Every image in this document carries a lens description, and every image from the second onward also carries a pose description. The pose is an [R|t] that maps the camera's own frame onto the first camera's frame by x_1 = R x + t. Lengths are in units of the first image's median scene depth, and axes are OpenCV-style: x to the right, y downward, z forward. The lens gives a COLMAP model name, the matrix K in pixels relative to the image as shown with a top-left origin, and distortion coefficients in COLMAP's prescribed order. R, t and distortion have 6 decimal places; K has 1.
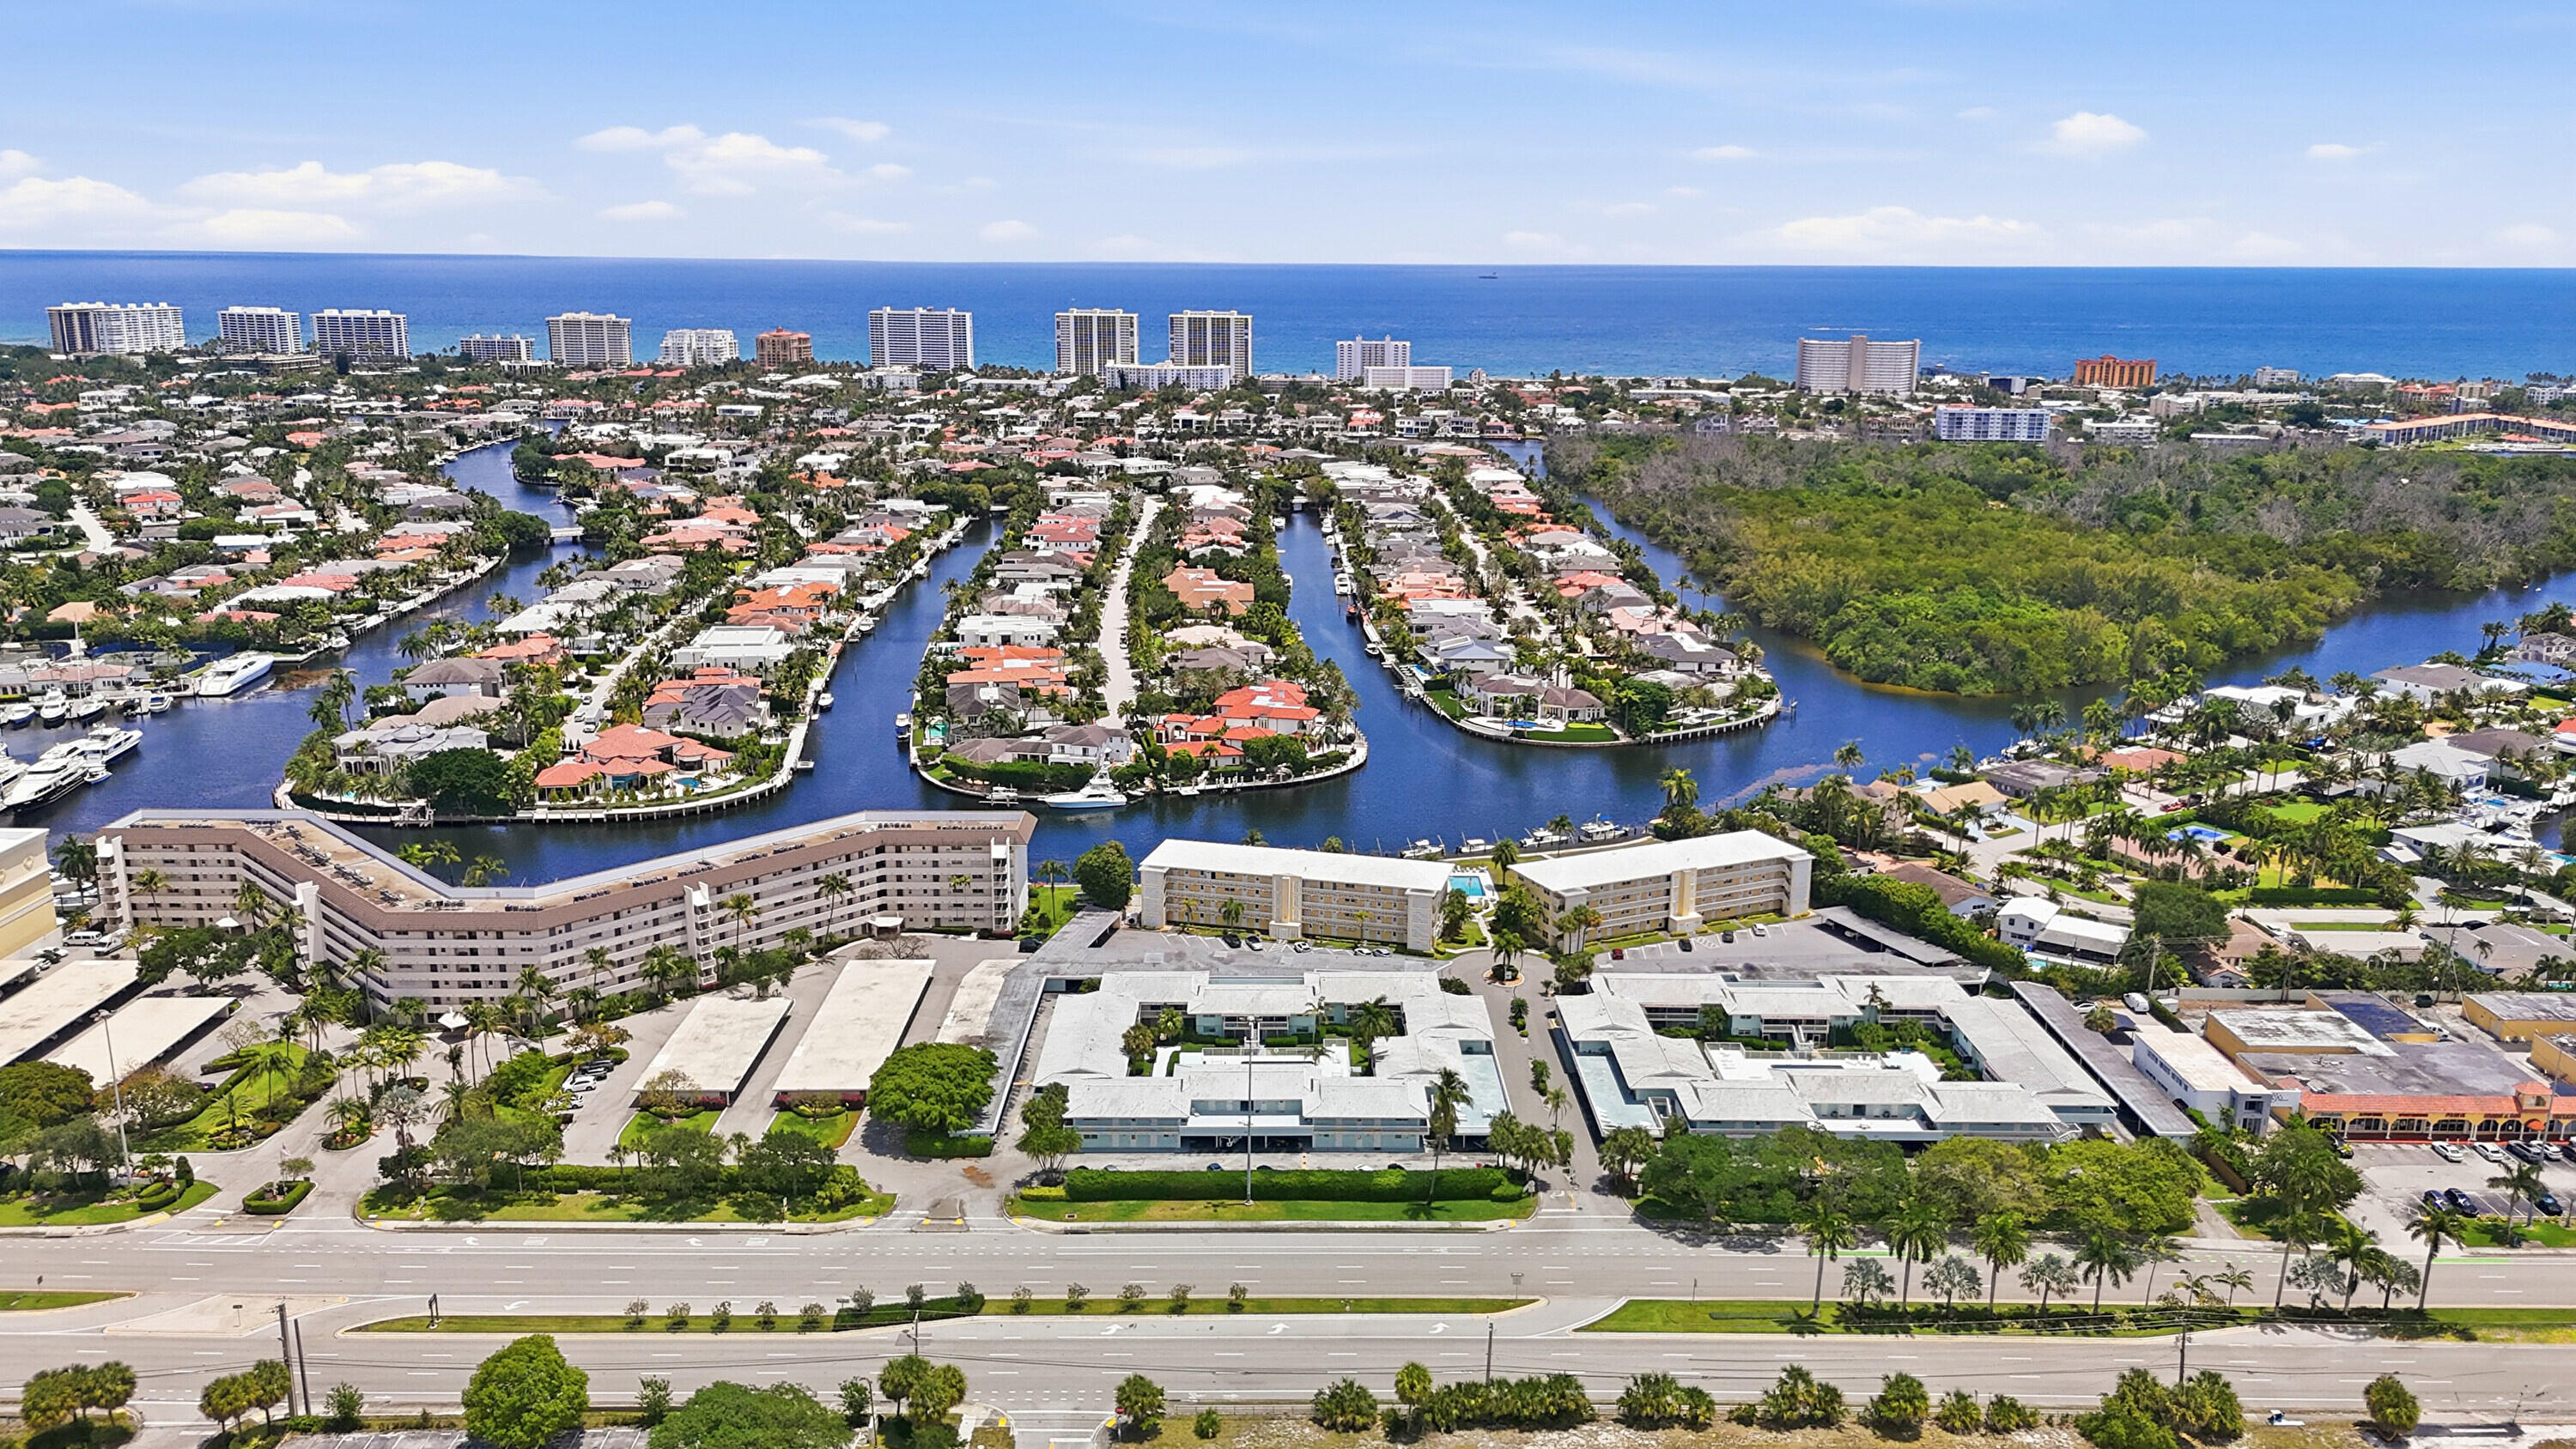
lens RADIAL K [[1882.8, 0, 1291.2], [0, 1882.8, 733.1], [0, 0, 1]] dist [0.065513, -0.040042]
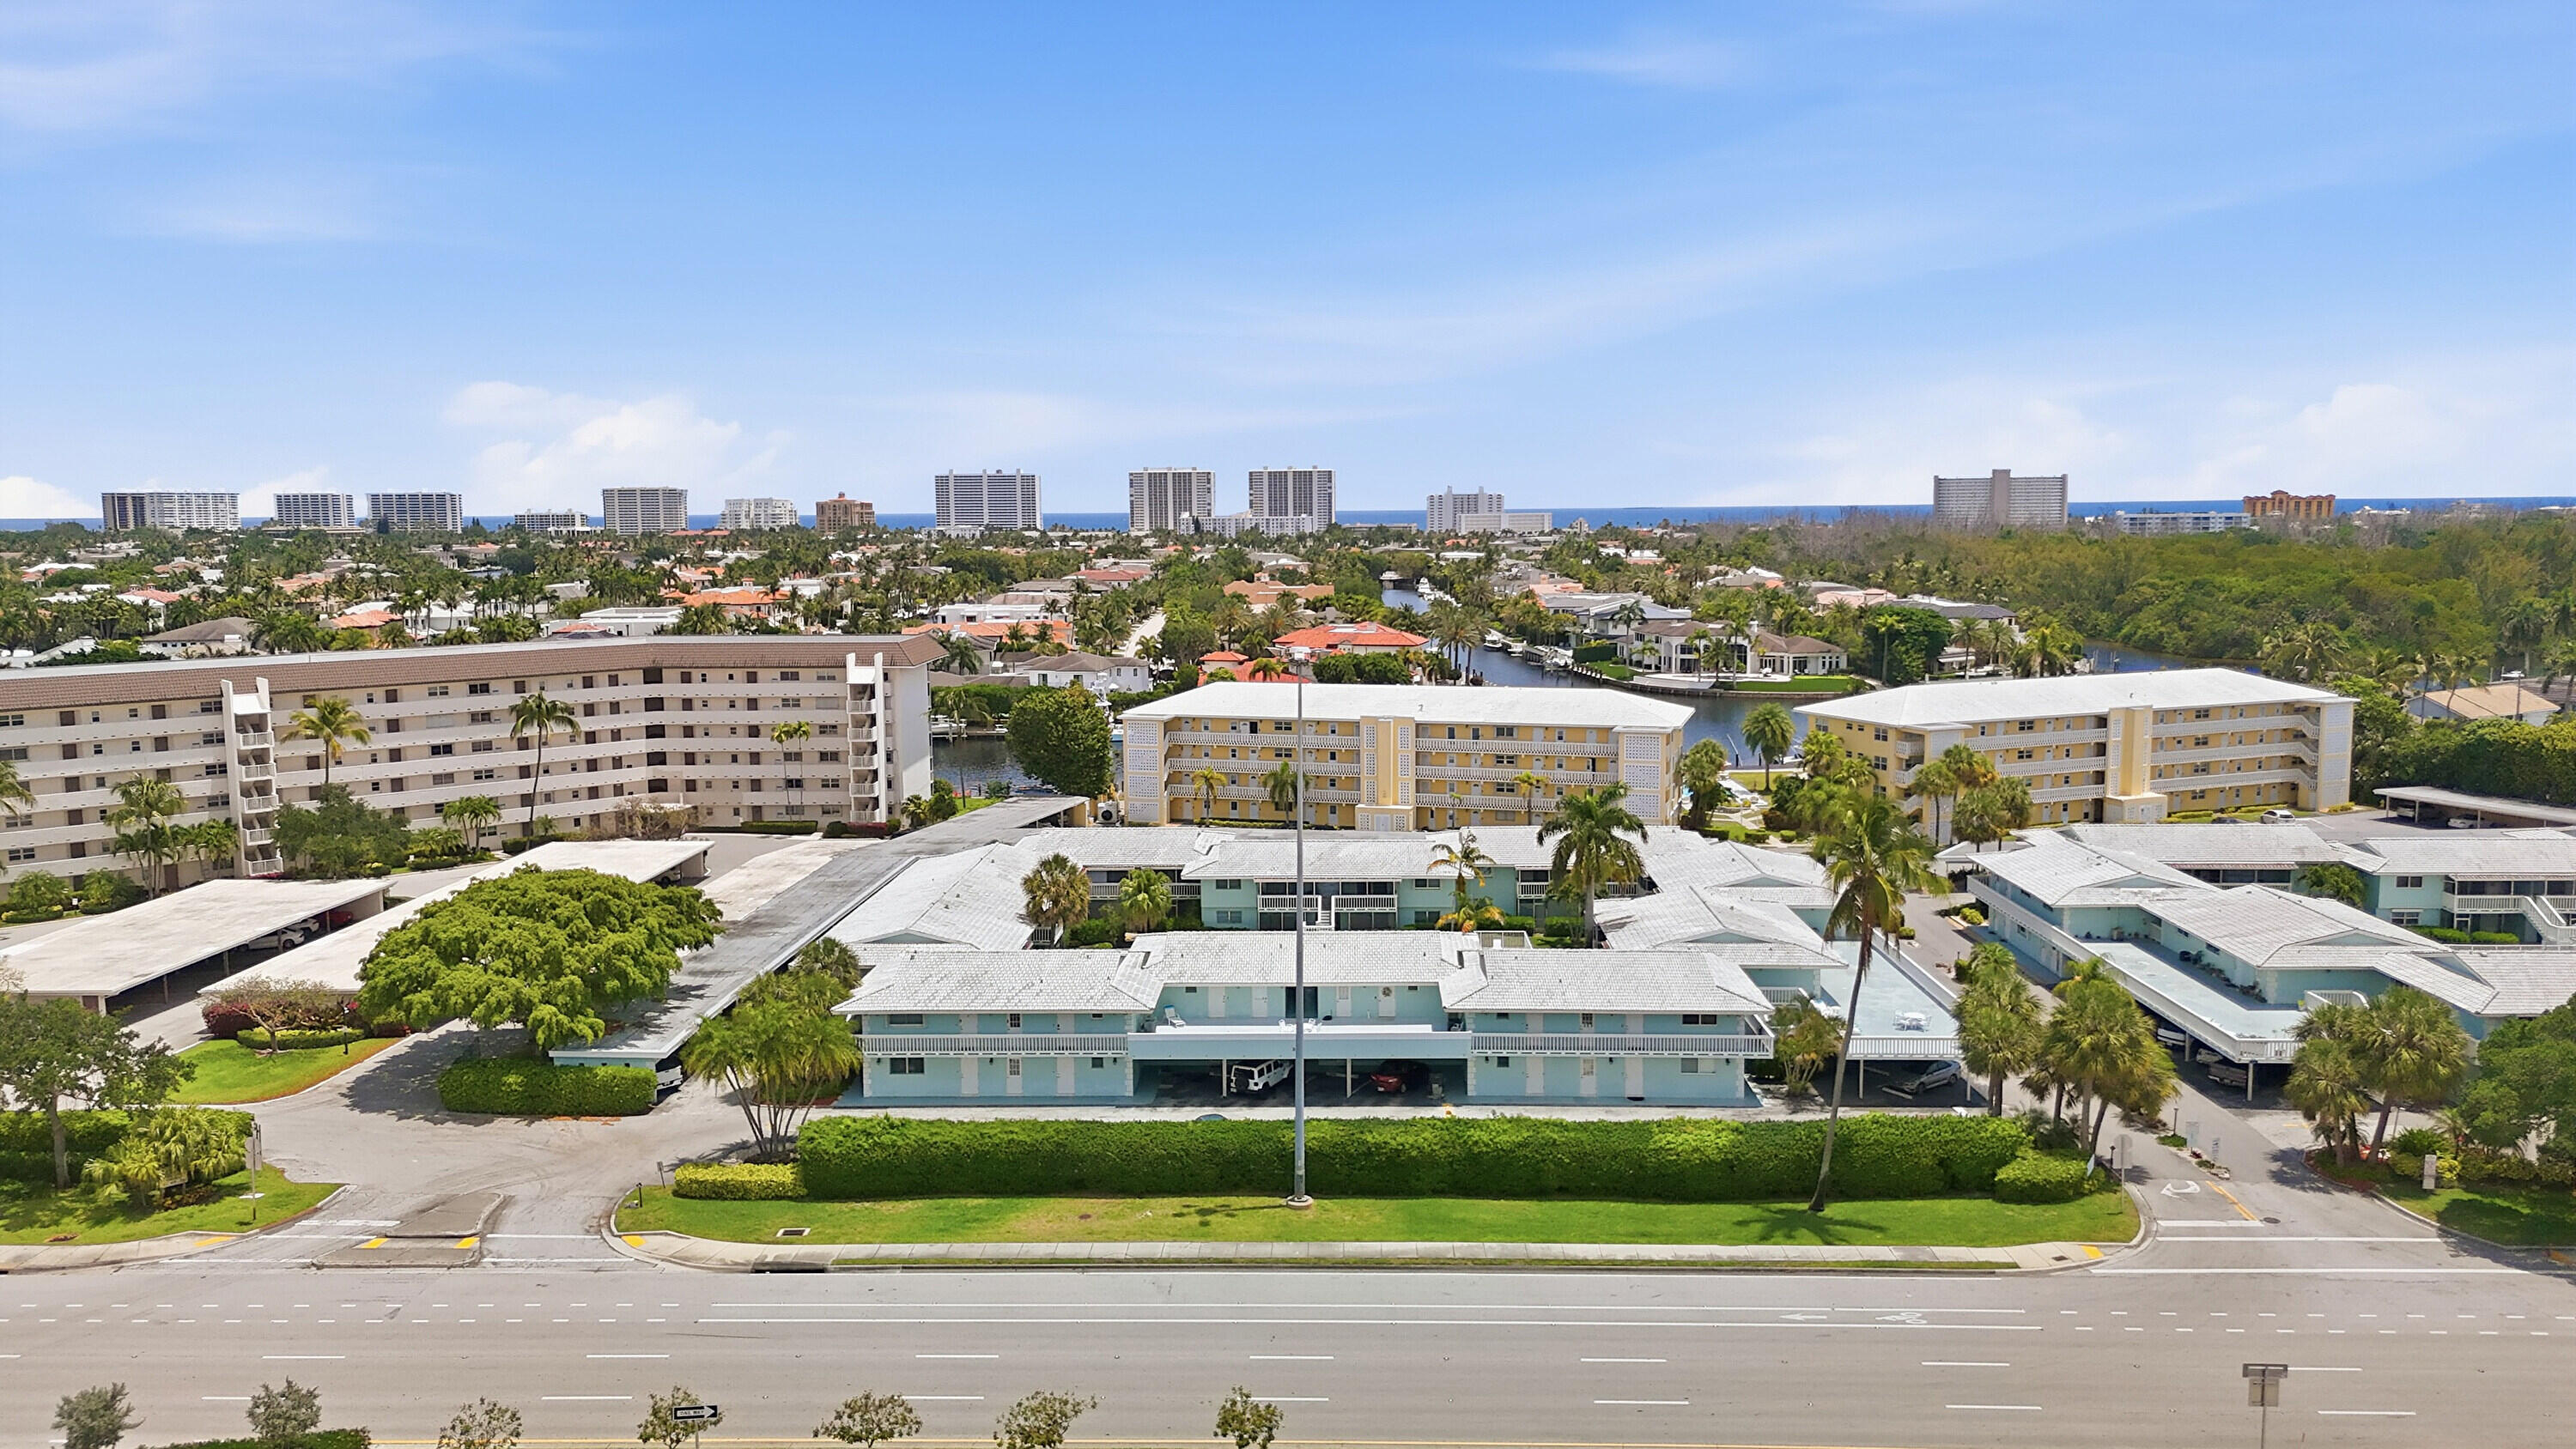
lens RADIAL K [[1882.8, 0, 1288.6], [0, 1882.8, 719.7], [0, 0, 1]] dist [0.065513, -0.040042]
pose [[0.998827, -0.010682, -0.047238, -0.006189], [0.004321, 0.991138, -0.132765, 0.181153], [0.048238, 0.132405, 0.990021, 0.559310]]
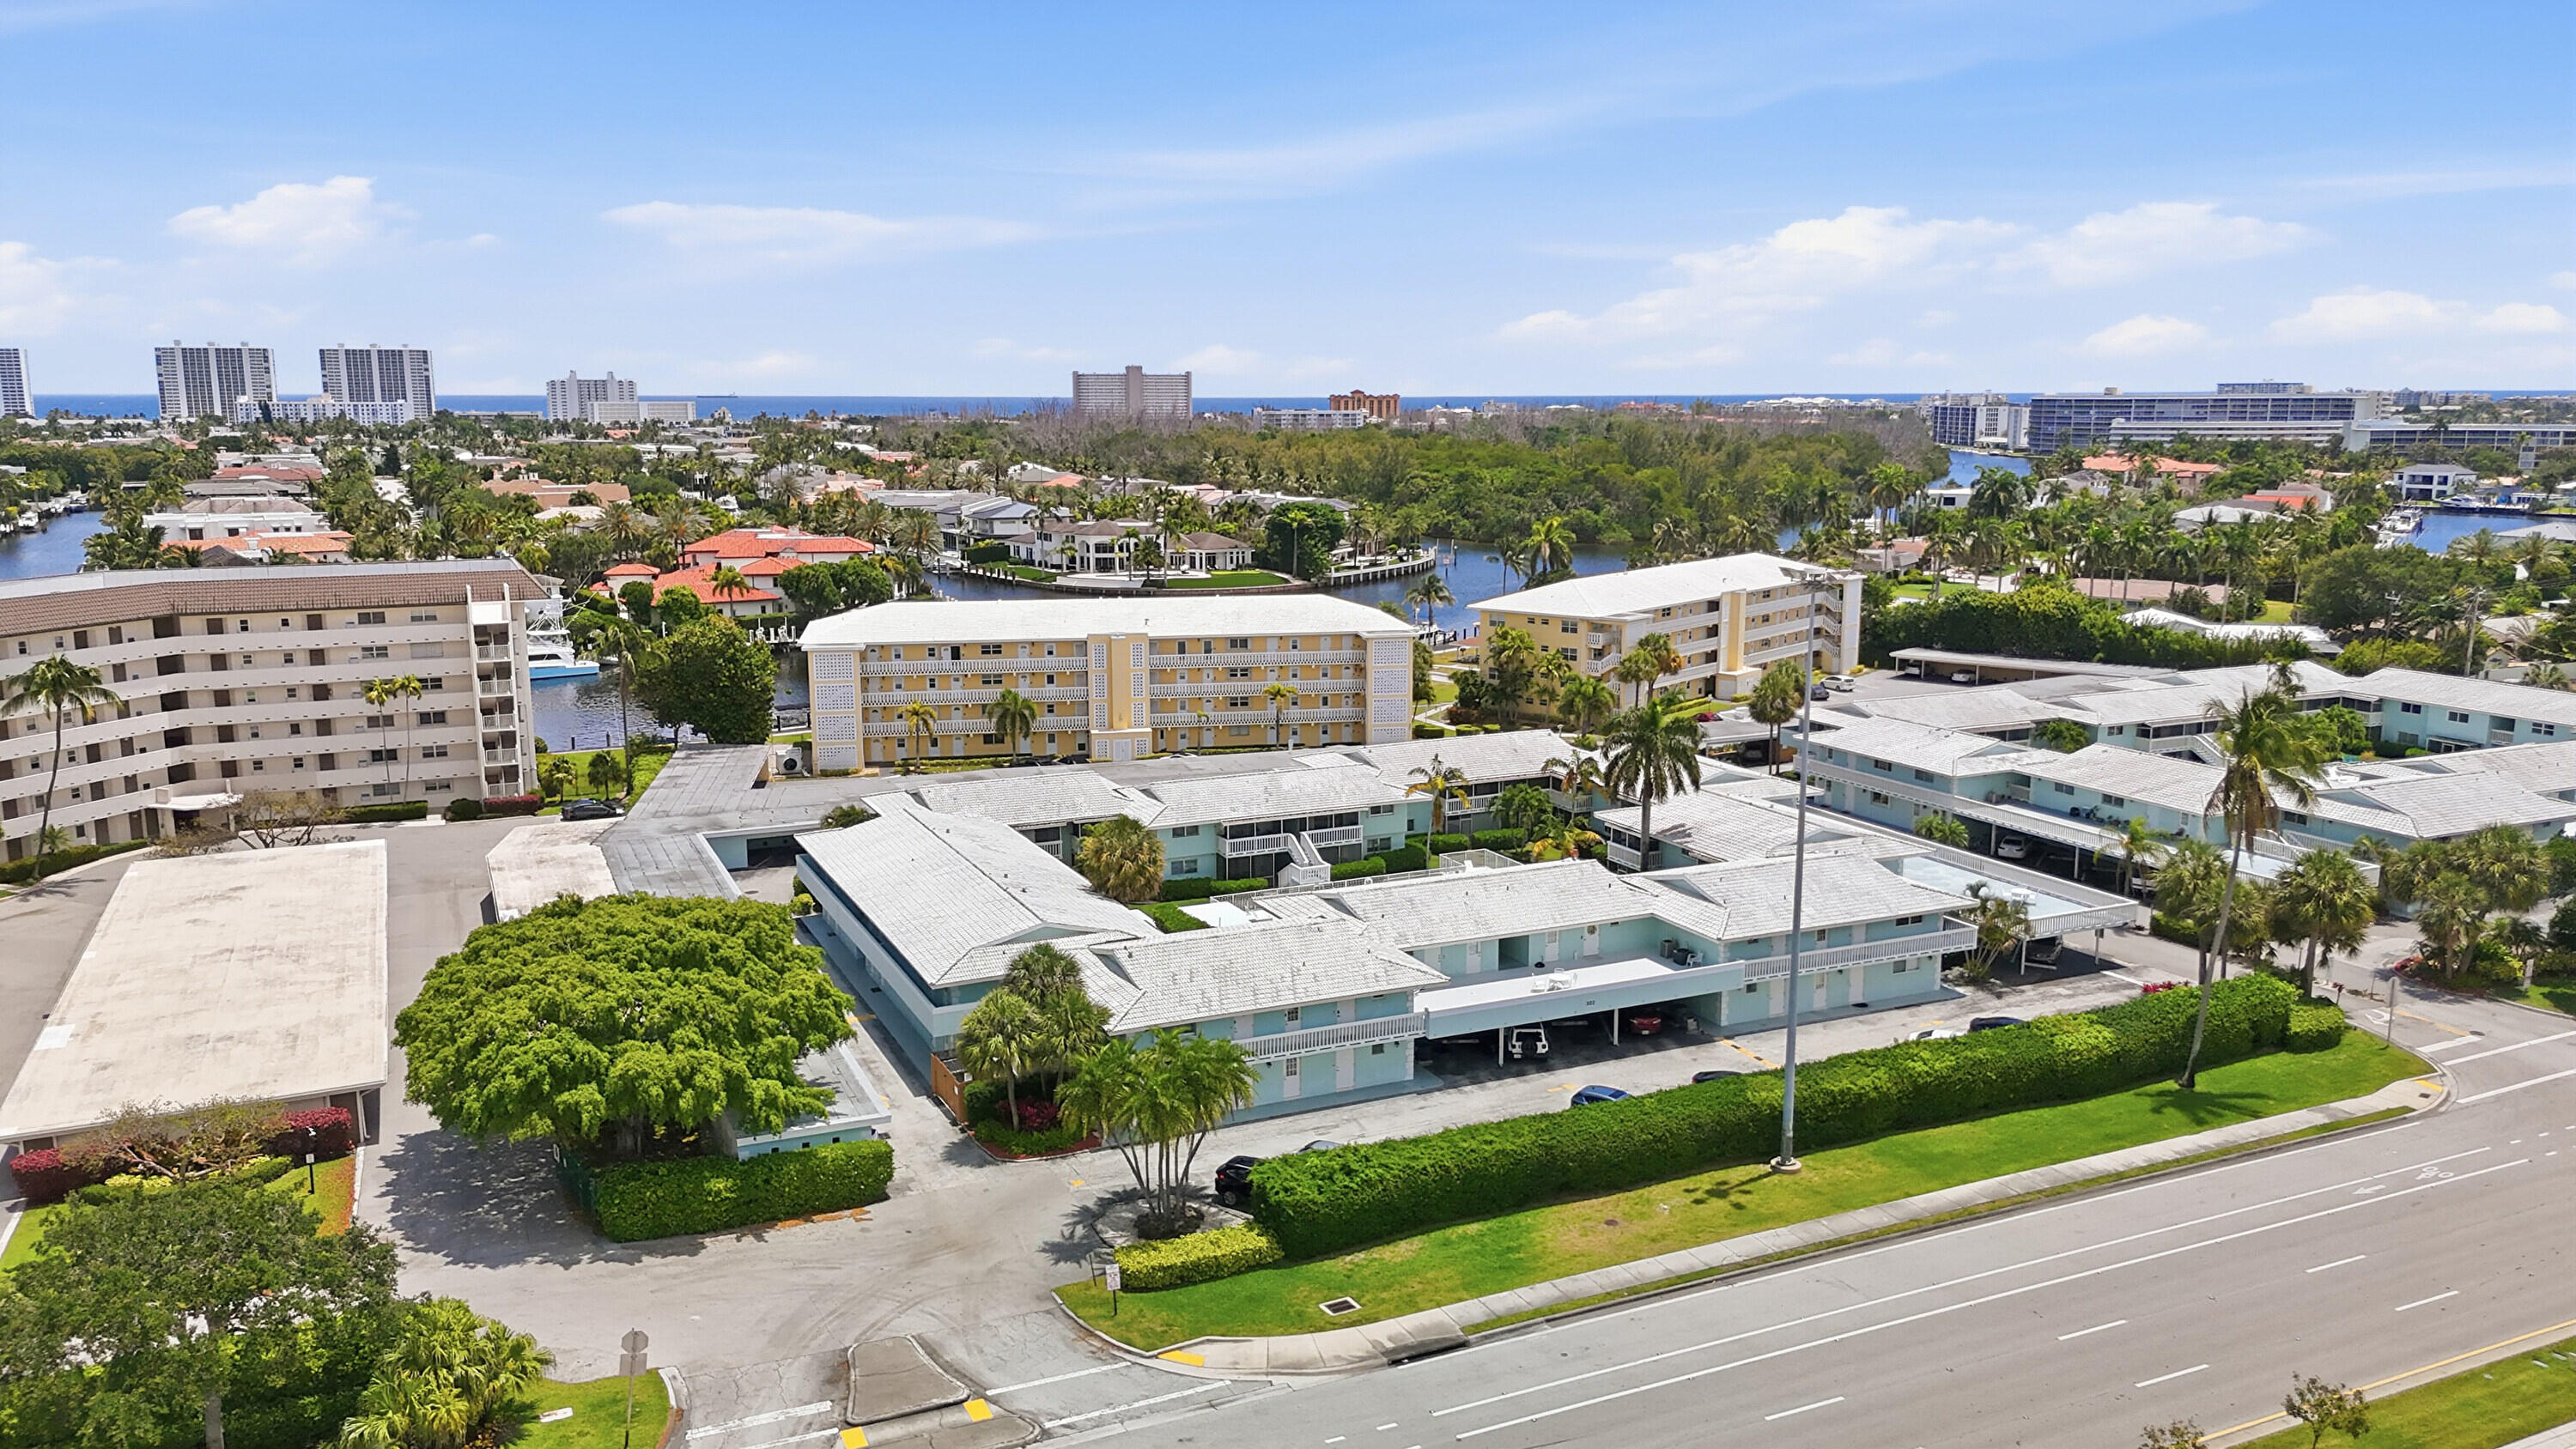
lens RADIAL K [[1882.8, 0, 1286.4], [0, 1882.8, 750.4], [0, 0, 1]] dist [0.065513, -0.040042]
pose [[0.910703, -0.085625, 0.404090, -0.202119], [0.108565, 0.993502, -0.034156, 0.156900], [-0.398540, 0.074975, 0.914081, 0.637709]]
